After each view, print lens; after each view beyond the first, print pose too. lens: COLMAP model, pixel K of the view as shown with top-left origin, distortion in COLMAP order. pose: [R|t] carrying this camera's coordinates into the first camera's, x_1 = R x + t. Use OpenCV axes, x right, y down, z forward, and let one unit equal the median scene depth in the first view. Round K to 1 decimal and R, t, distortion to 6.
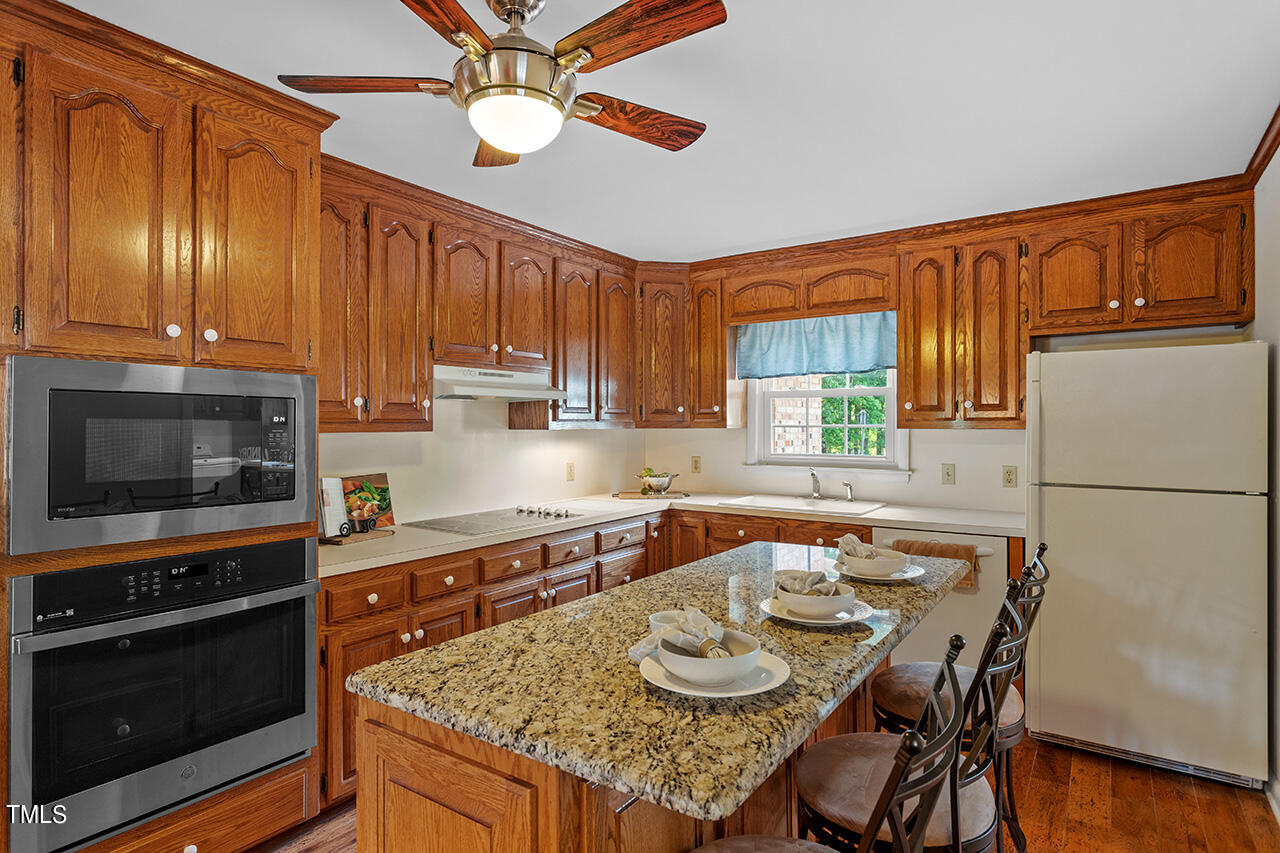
lens RADIAL K [[684.1, 0, 647.0], [0, 684.1, 422.3], [0, 0, 1]] dist [-0.003777, 0.003705]
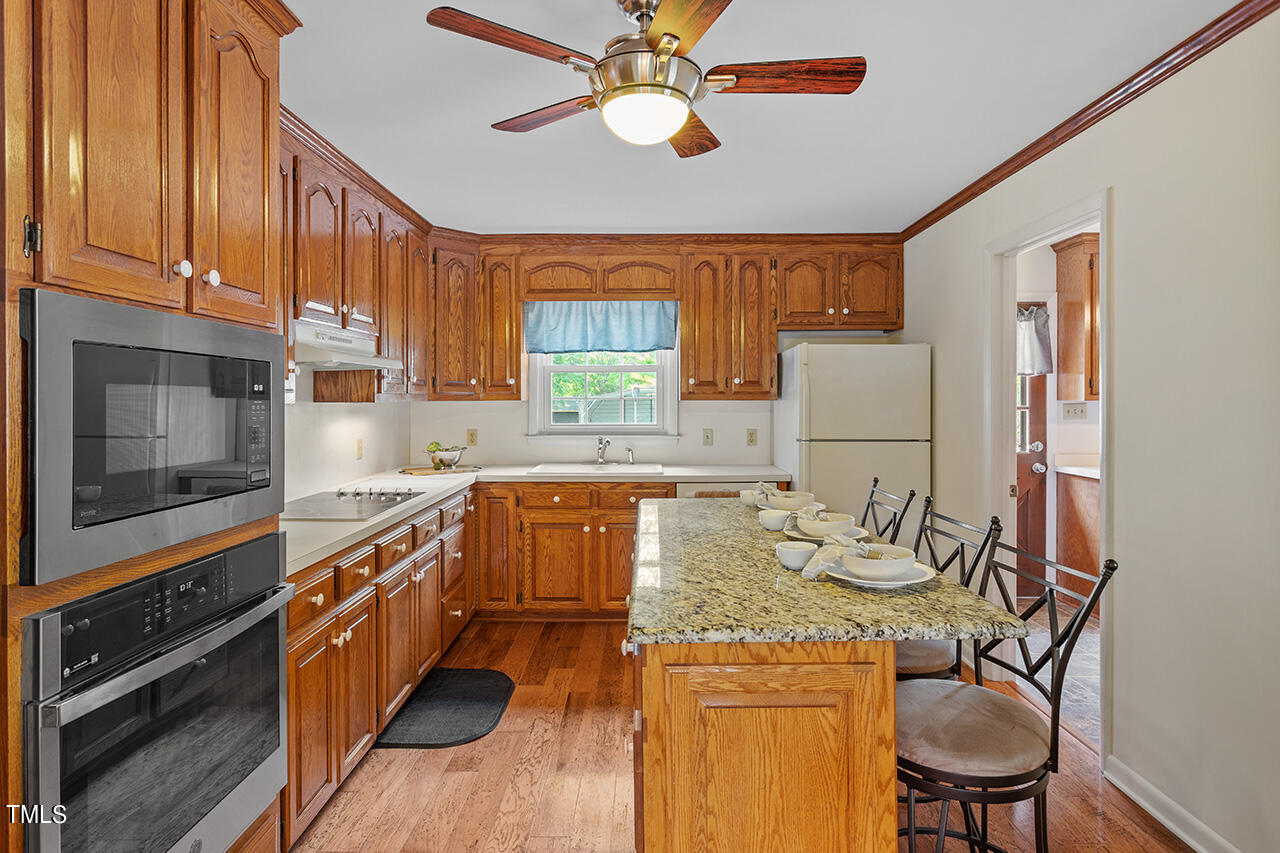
lens RADIAL K [[684.1, 0, 661.1], [0, 684.1, 404.7], [0, 0, 1]] dist [-0.003777, 0.003705]
pose [[0.819238, -0.005746, 0.573425, -0.354213], [-0.000913, 0.999935, 0.011324, 0.003437], [-0.573453, -0.009800, 0.819180, 0.040723]]
